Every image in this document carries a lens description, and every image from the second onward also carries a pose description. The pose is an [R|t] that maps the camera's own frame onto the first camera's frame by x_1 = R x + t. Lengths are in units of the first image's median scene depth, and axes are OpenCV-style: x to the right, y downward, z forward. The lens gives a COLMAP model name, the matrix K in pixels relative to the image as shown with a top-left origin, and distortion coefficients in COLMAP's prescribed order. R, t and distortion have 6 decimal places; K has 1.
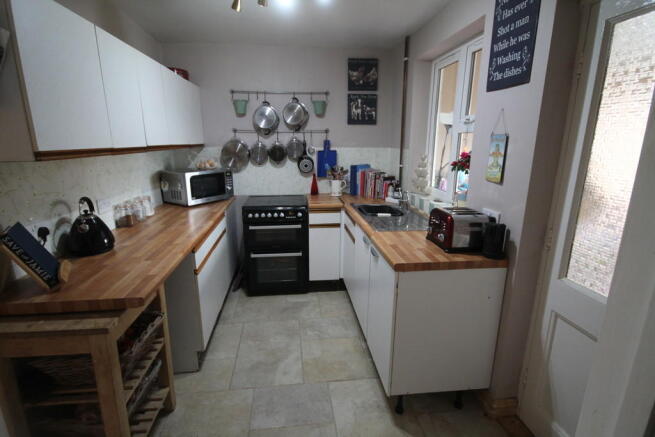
lens RADIAL K [[326.6, 0, 327.2], [0, 326.6, 218.9], [0, 0, 1]] dist [0.001805, 0.000213]
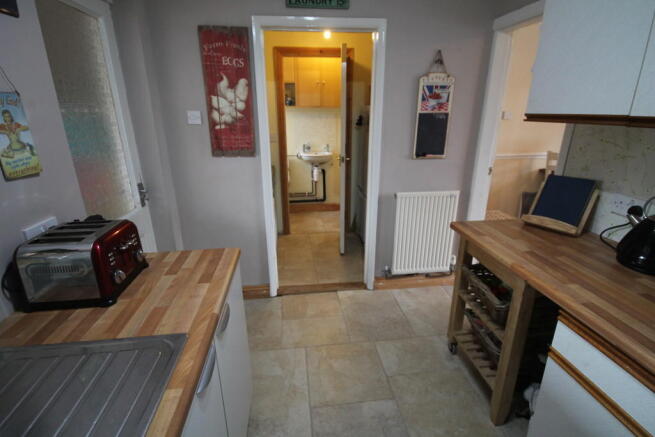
lens RADIAL K [[326.6, 0, 328.3], [0, 326.6, 219.6], [0, 0, 1]] dist [0.001805, 0.000213]
pose [[-0.999969, 0.001693, -0.007731, -0.024184], [-0.002661, 0.848022, 0.529954, -0.355551], [0.007453, 0.529958, -0.847991, 1.529095]]
